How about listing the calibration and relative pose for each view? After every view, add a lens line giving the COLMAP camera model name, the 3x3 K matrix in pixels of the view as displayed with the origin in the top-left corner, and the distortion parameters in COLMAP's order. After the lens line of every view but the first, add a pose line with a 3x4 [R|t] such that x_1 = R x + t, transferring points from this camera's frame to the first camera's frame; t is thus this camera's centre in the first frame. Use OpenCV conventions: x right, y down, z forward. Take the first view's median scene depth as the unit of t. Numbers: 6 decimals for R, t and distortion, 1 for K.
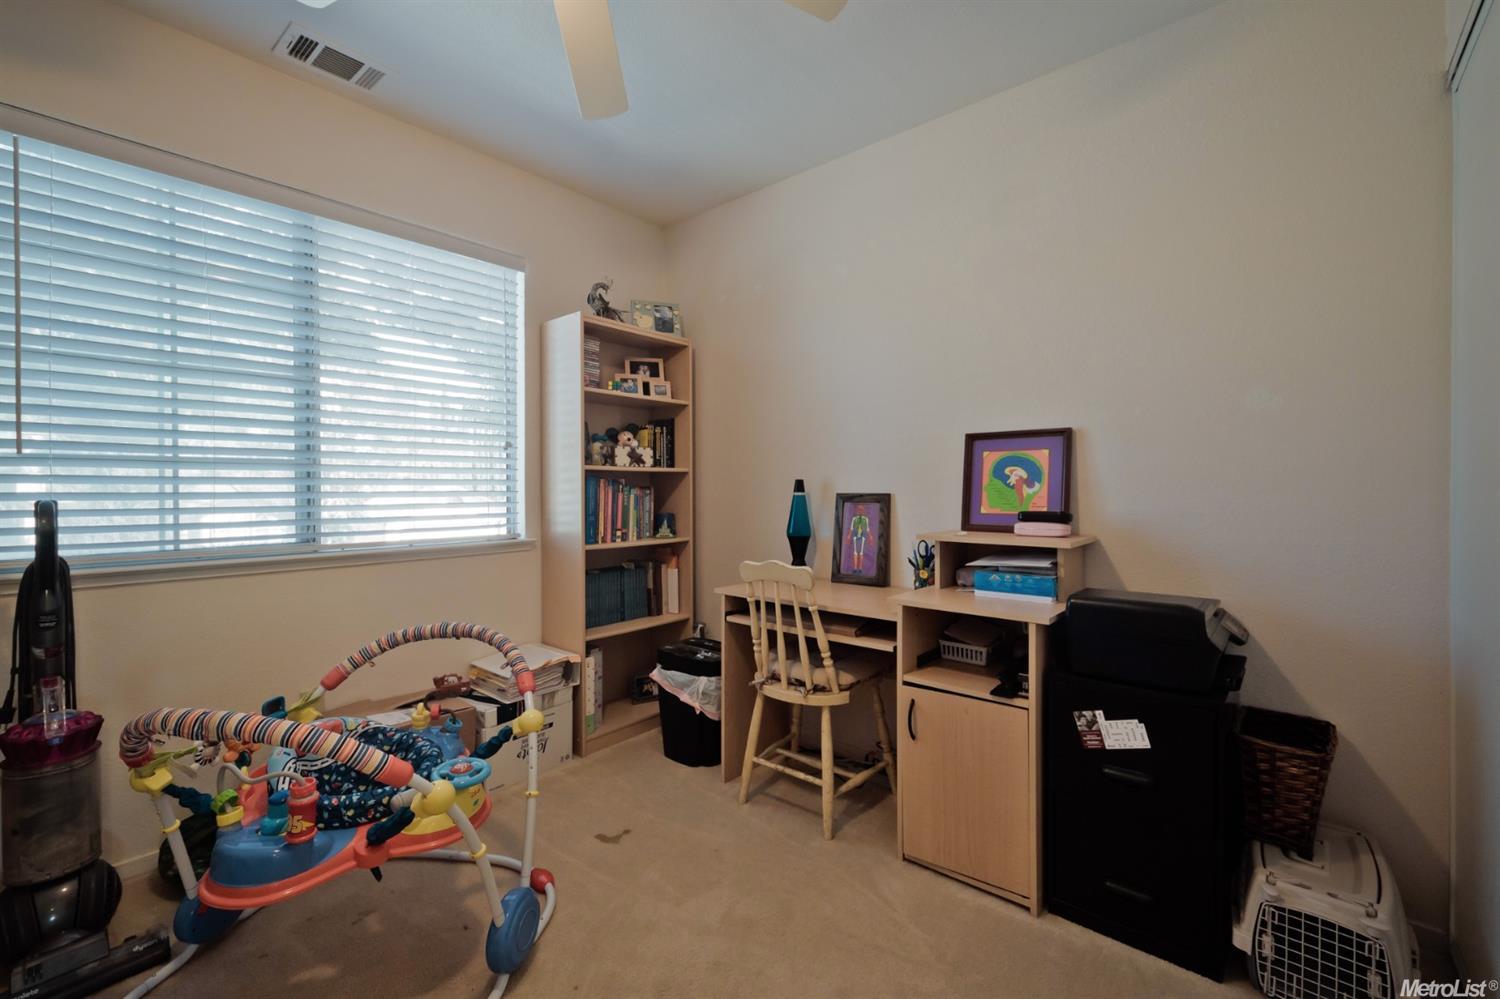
lens RADIAL K [[661.0, 0, 745.4], [0, 661.0, 491.6], [0, 0, 1]] dist [-0.000199, 0.000199]
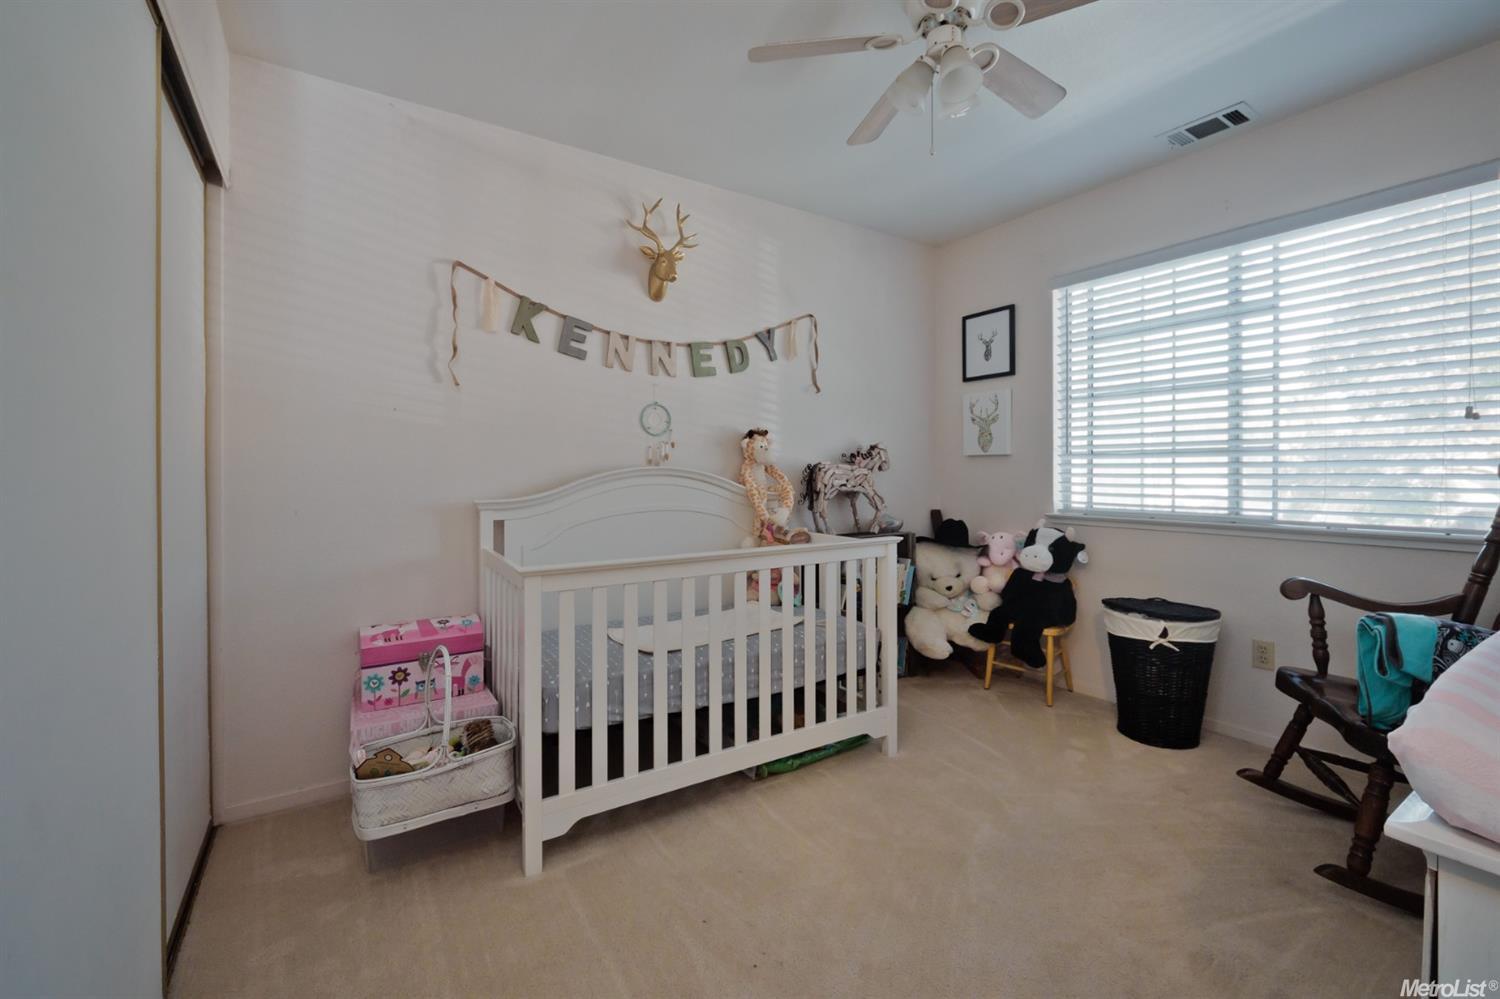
lens RADIAL K [[661.0, 0, 745.4], [0, 661.0, 491.6], [0, 0, 1]] dist [-0.000199, 0.000199]
pose [[-0.305009, 0.030380, -0.951865, 0.795009], [-0.004345, 0.999436, 0.033291, -0.002495], [0.952340, 0.014290, -0.304705, 0.515159]]
